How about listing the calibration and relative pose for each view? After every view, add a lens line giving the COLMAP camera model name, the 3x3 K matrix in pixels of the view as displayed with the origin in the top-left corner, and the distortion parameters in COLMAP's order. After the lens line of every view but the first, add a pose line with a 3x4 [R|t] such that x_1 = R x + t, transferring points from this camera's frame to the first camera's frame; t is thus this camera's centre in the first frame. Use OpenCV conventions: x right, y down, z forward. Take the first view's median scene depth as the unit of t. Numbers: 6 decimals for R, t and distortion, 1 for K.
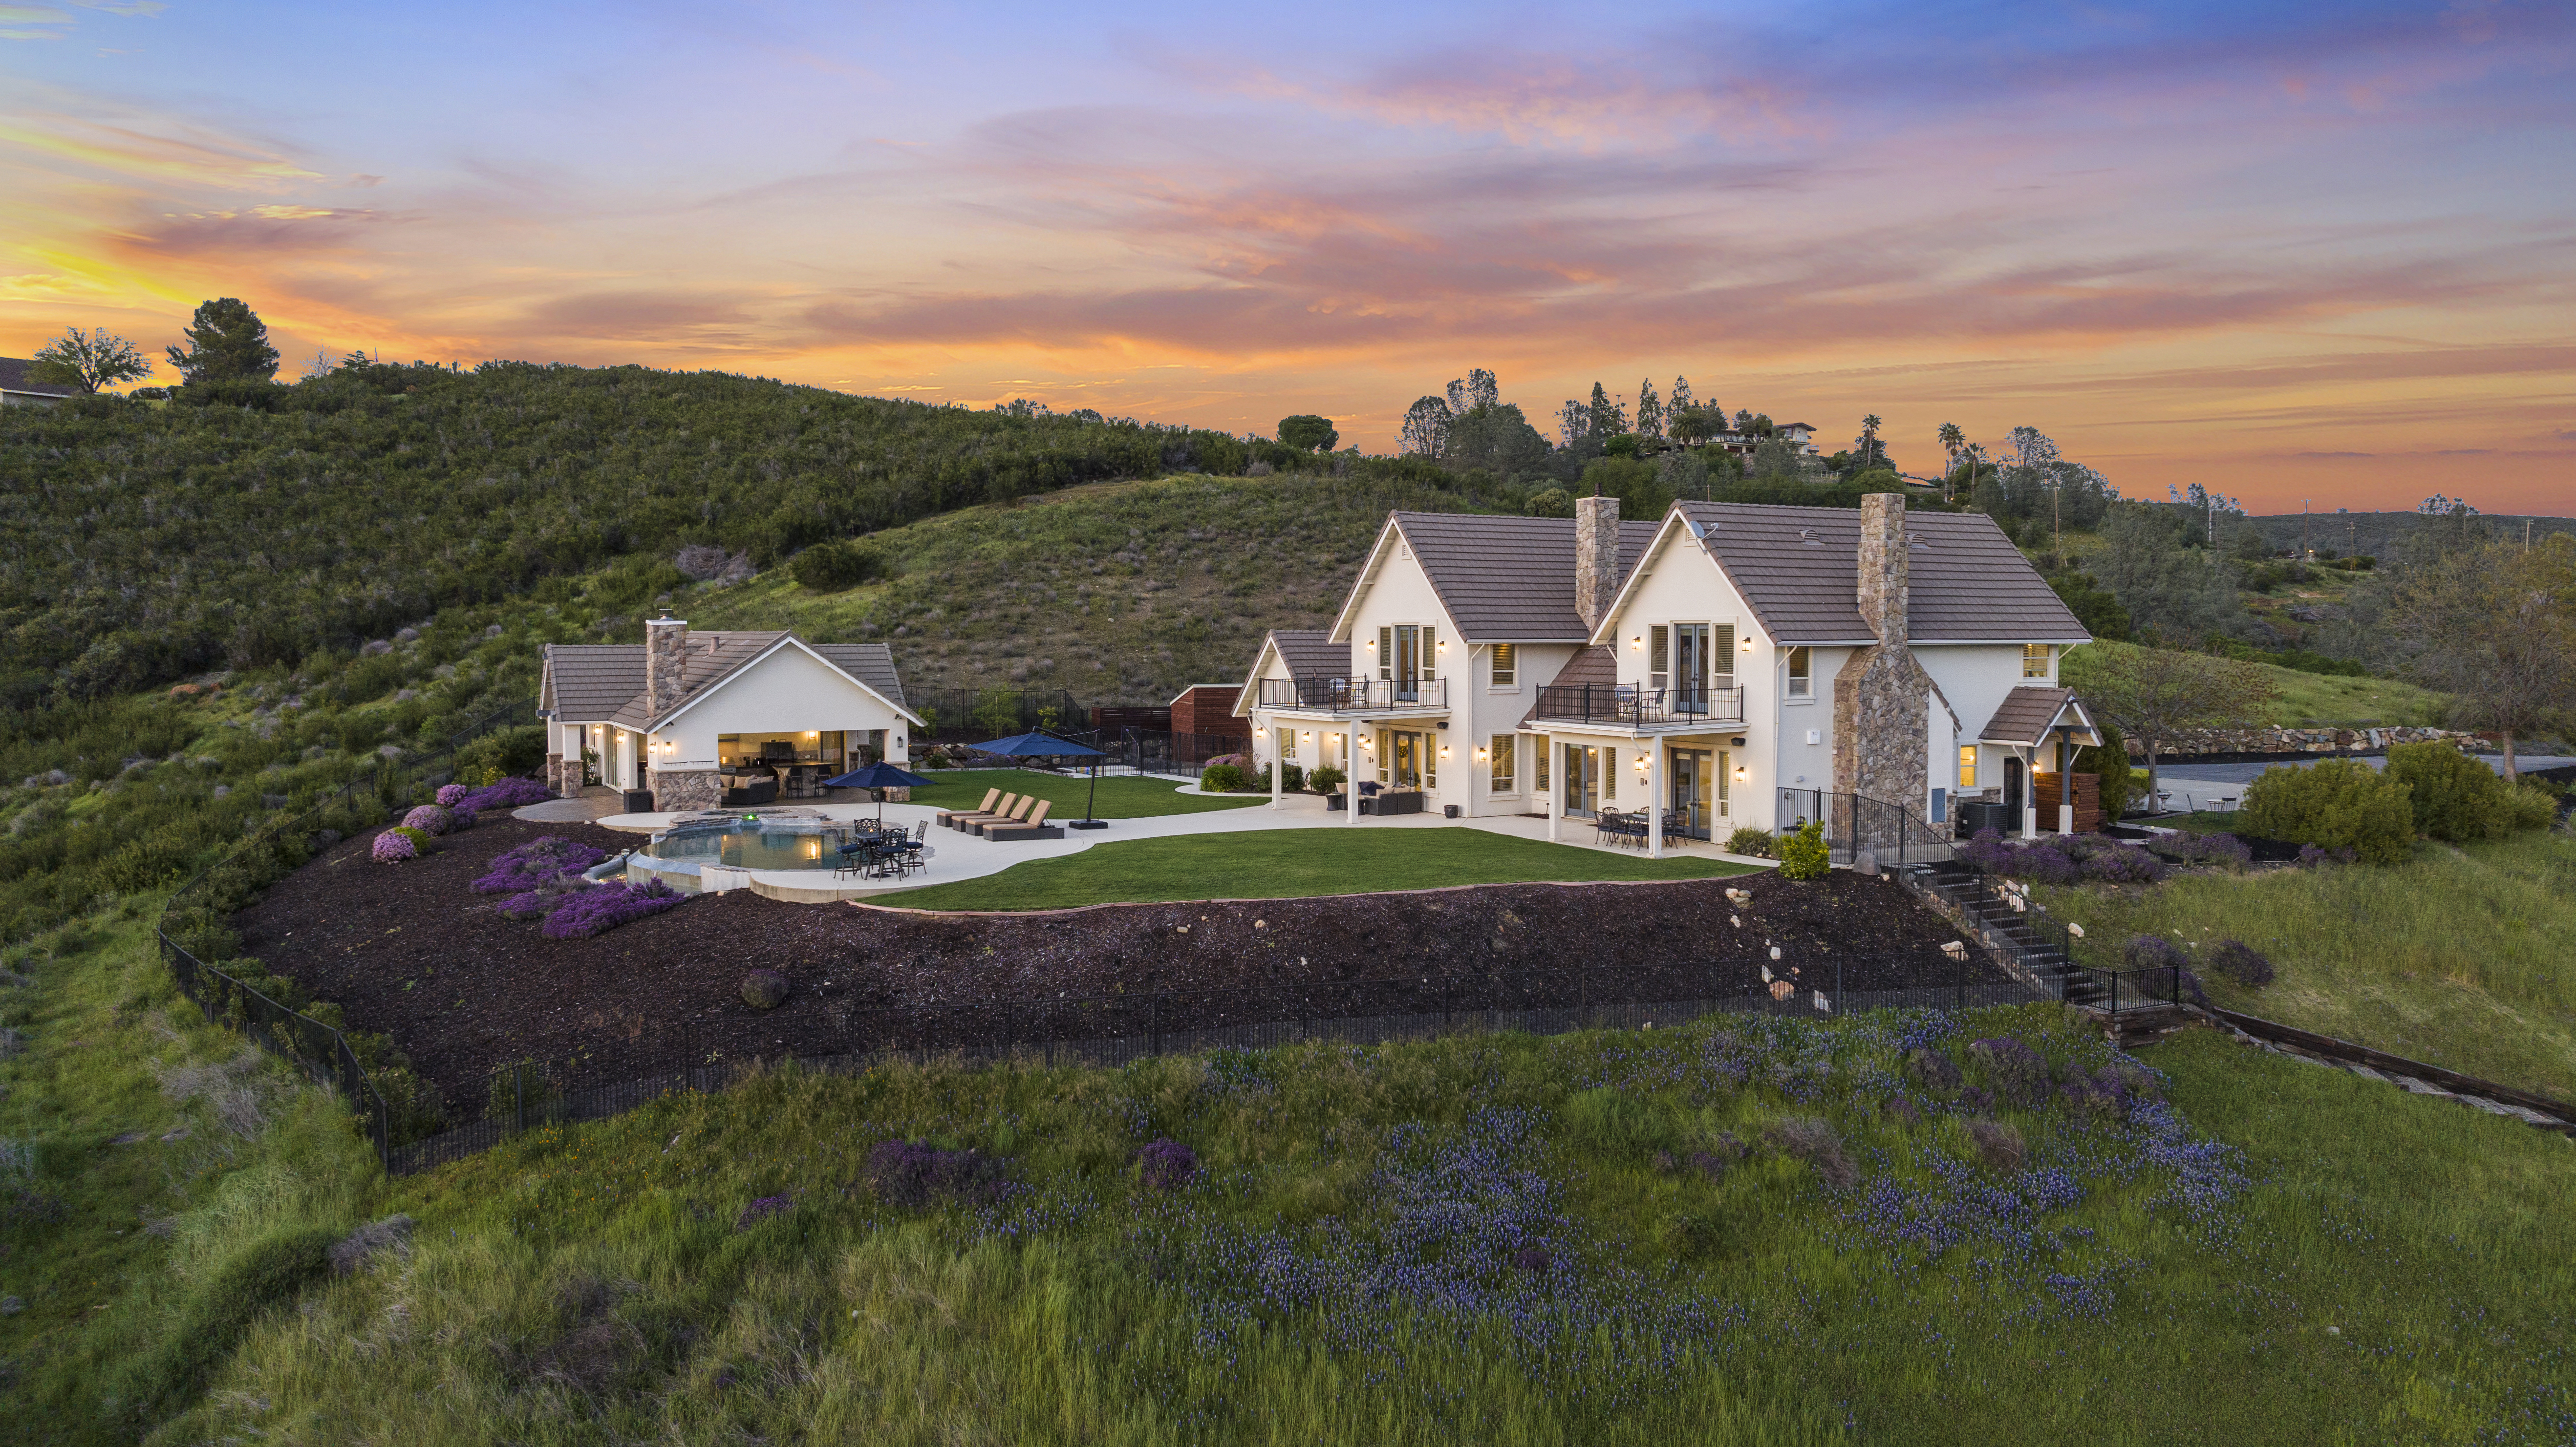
lens RADIAL K [[1803.8, 0, 1303.8], [0, 1803.8, 715.0], [0, 0, 1]] dist [-0.035675, 0.037106]
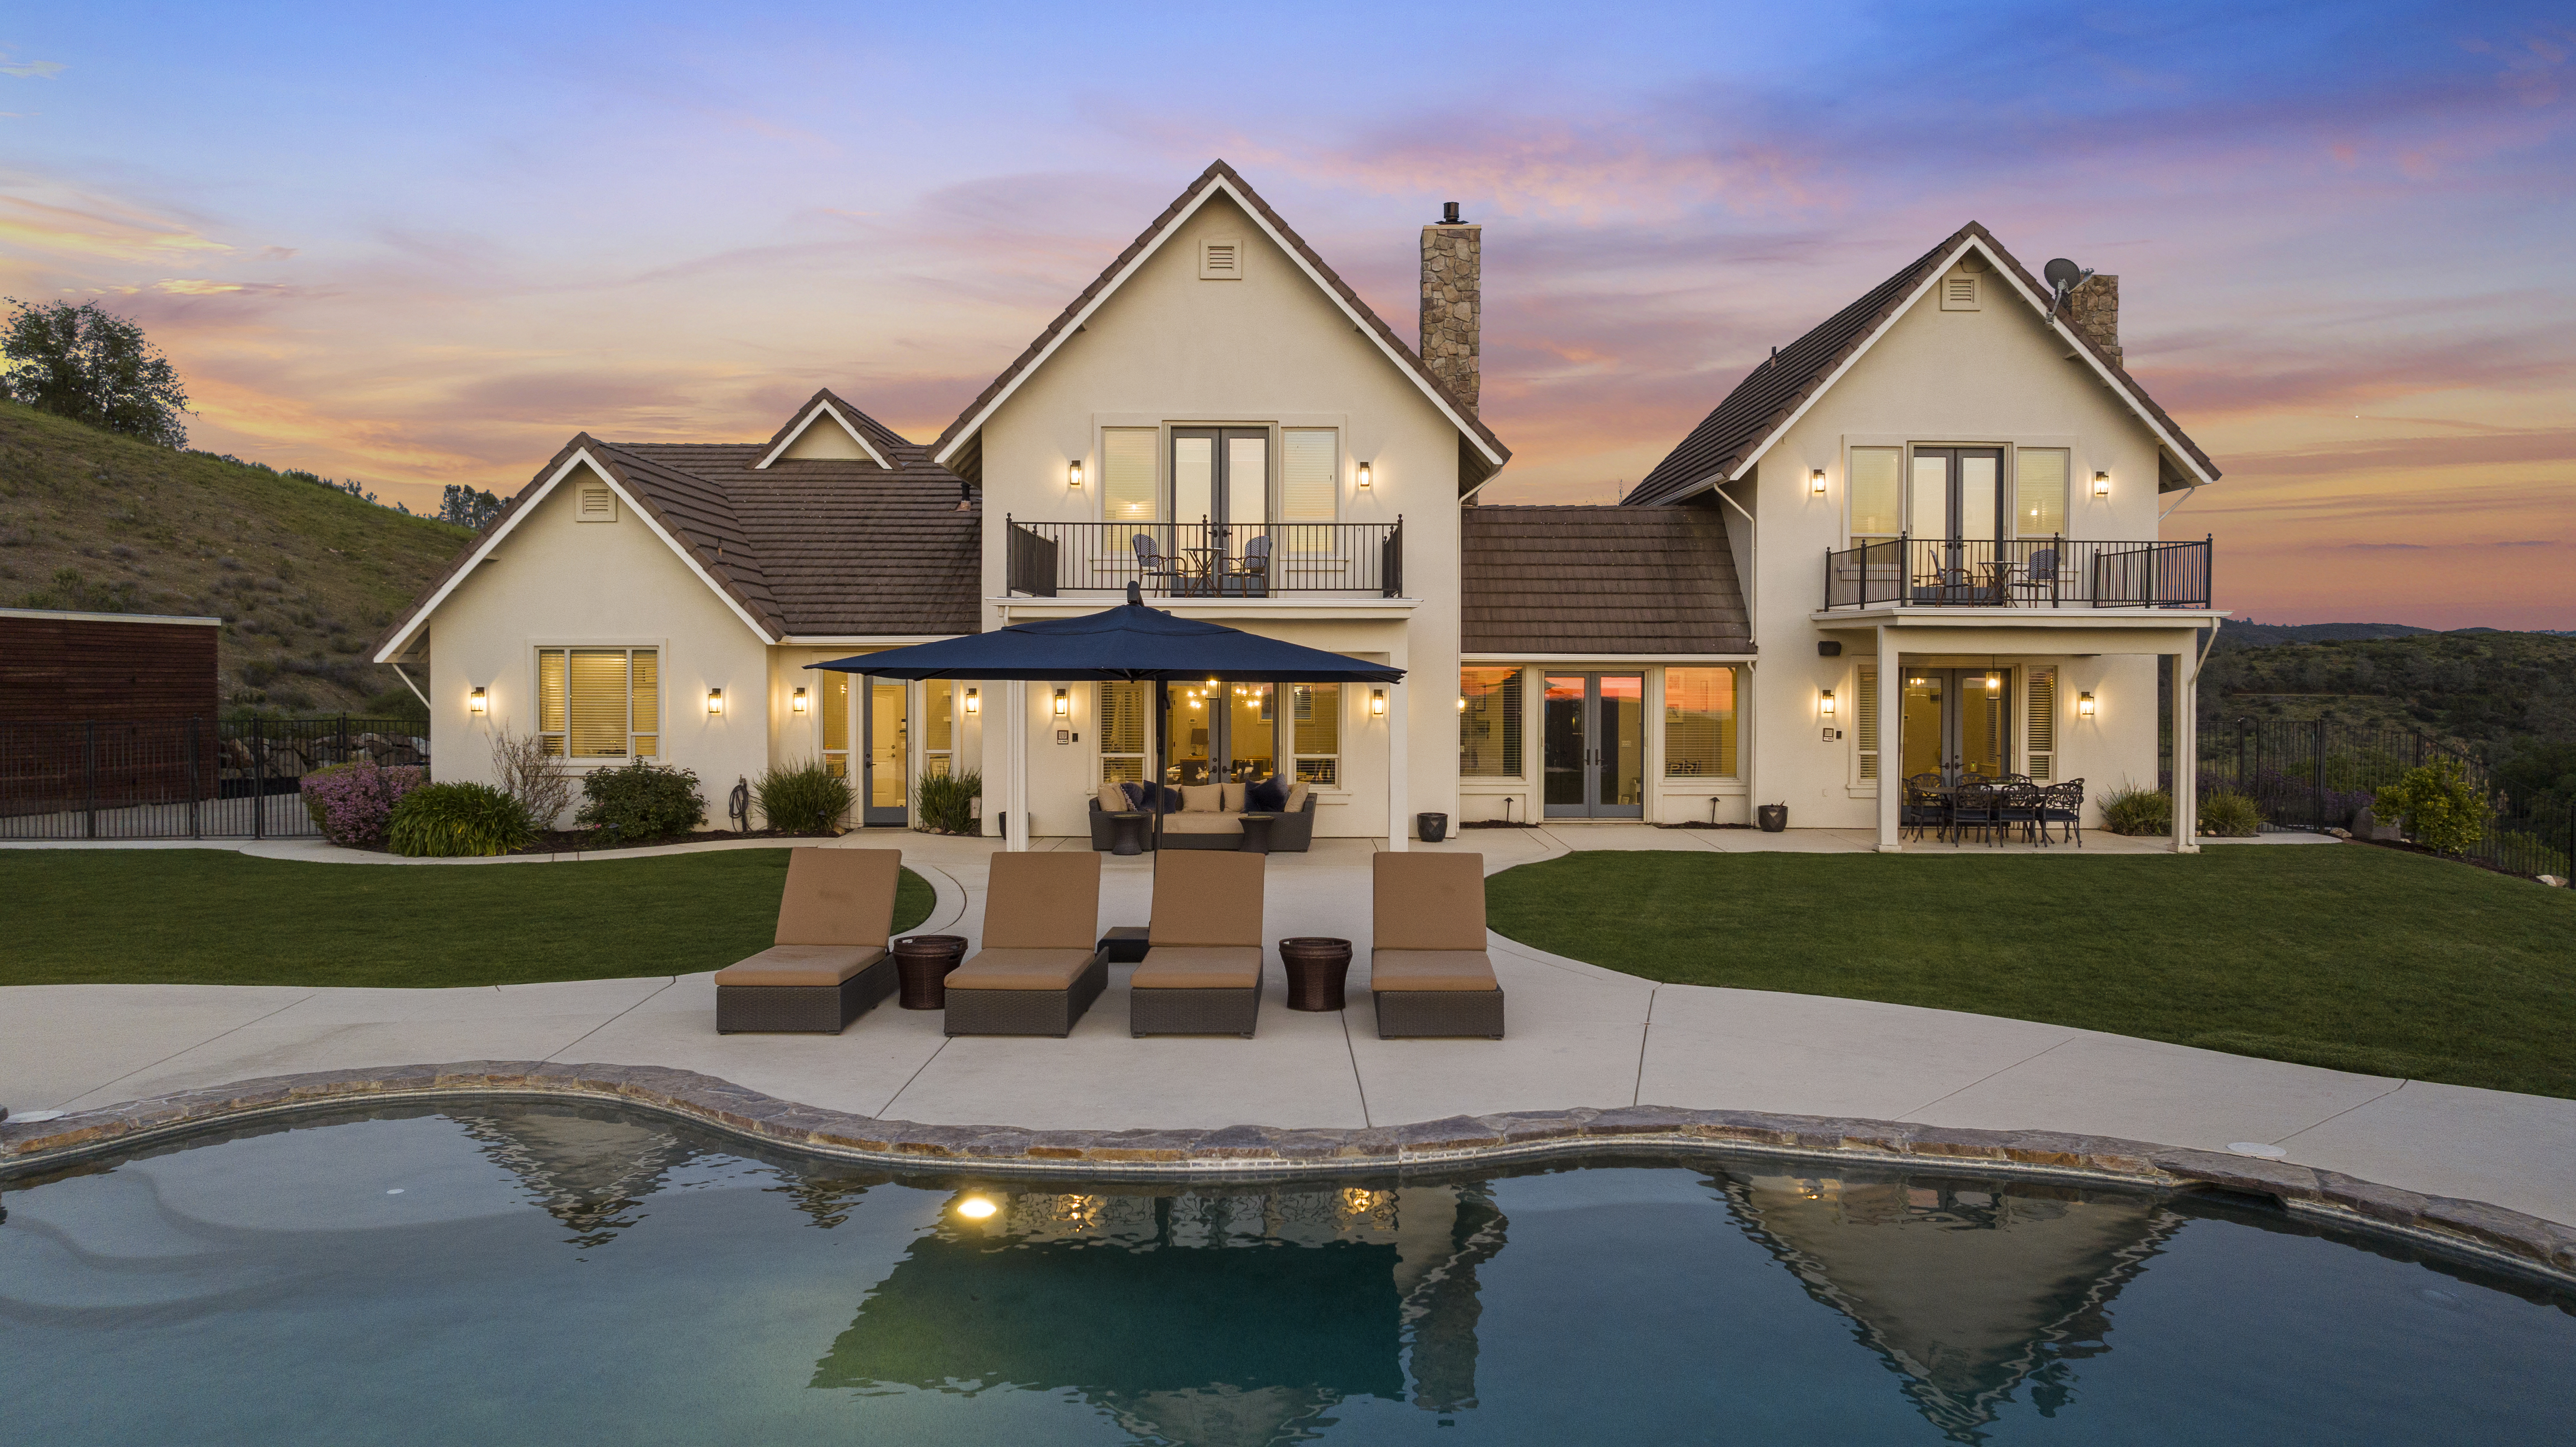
lens RADIAL K [[1803.8, 0, 1303.8], [0, 1803.8, 715.0], [0, 0, 1]] dist [-0.035675, 0.037106]
pose [[0.488611, -0.012925, 0.872406, -0.201885], [0.034103, 0.999409, -0.004294, 0.015175], [-0.871835, 0.031850, 0.488763, 0.475181]]
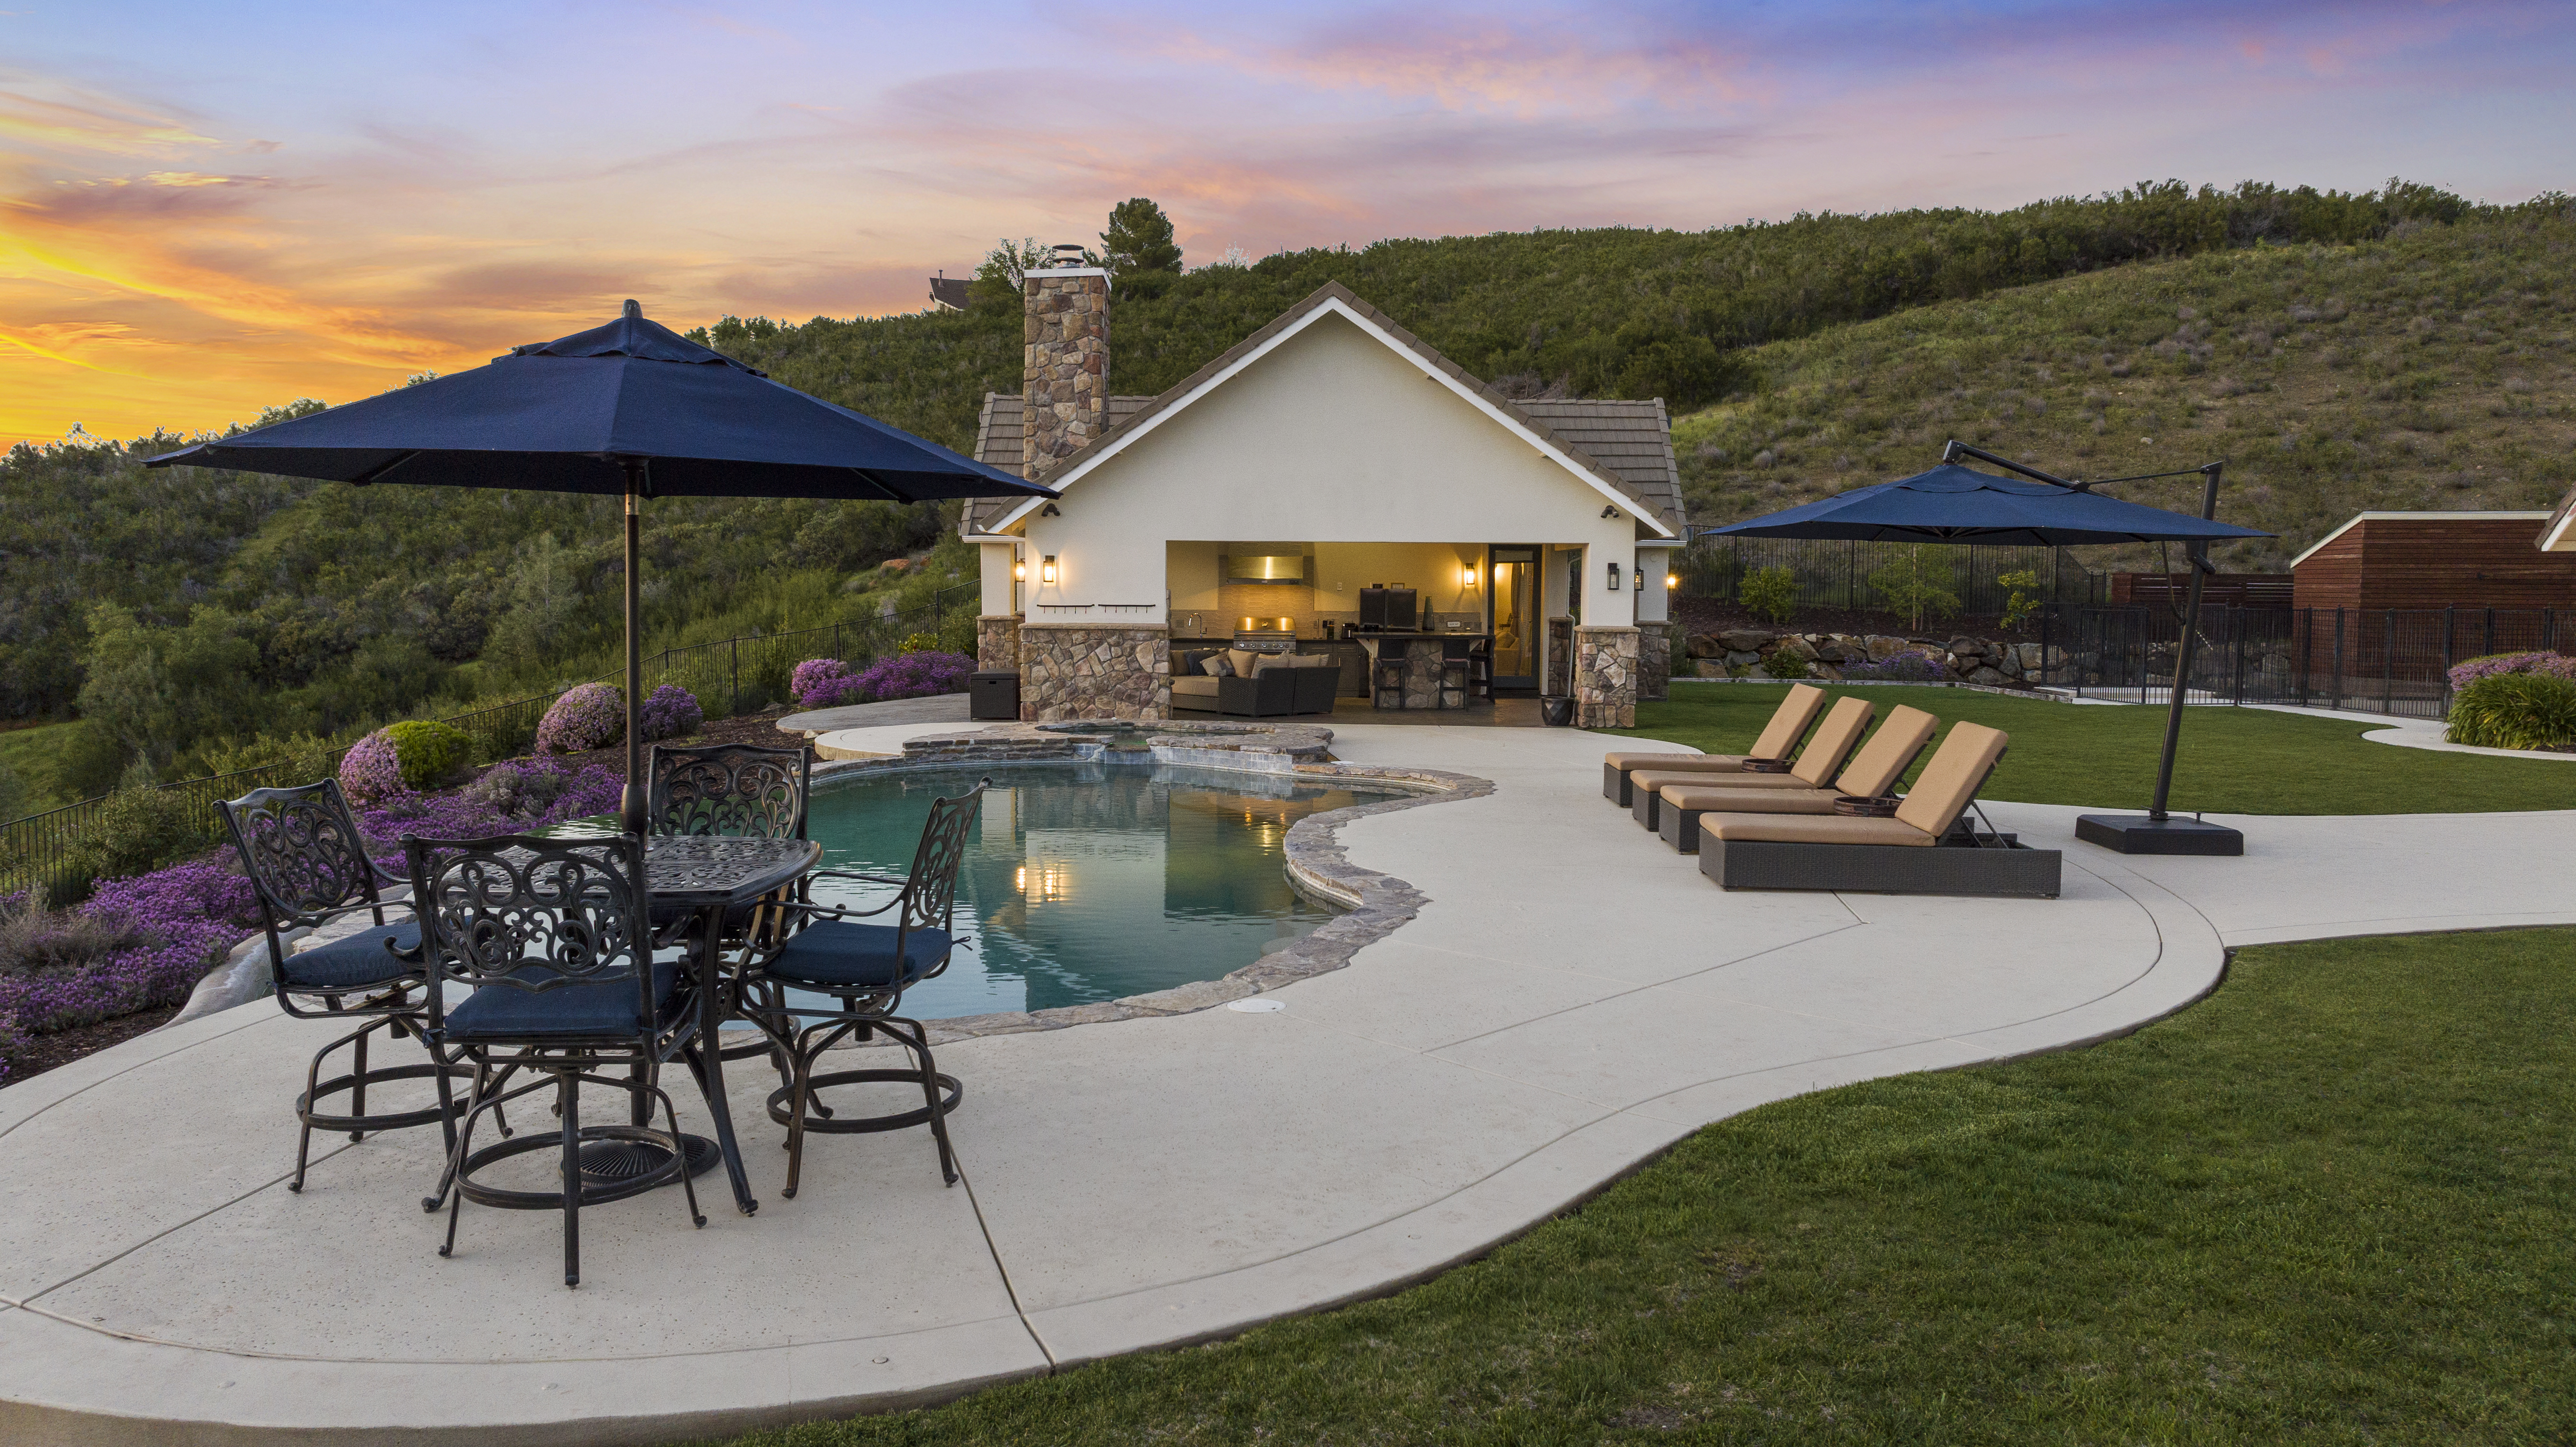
lens RADIAL K [[1803.8, 0, 1303.8], [0, 1803.8, 715.0], [0, 0, 1]] dist [-0.035675, 0.037106]
pose [[0.866201, 0.042863, -0.497854, -0.055814], [-0.029615, 0.998966, 0.034480, 0.021955], [0.498817, -0.015123, 0.866575, 0.406759]]
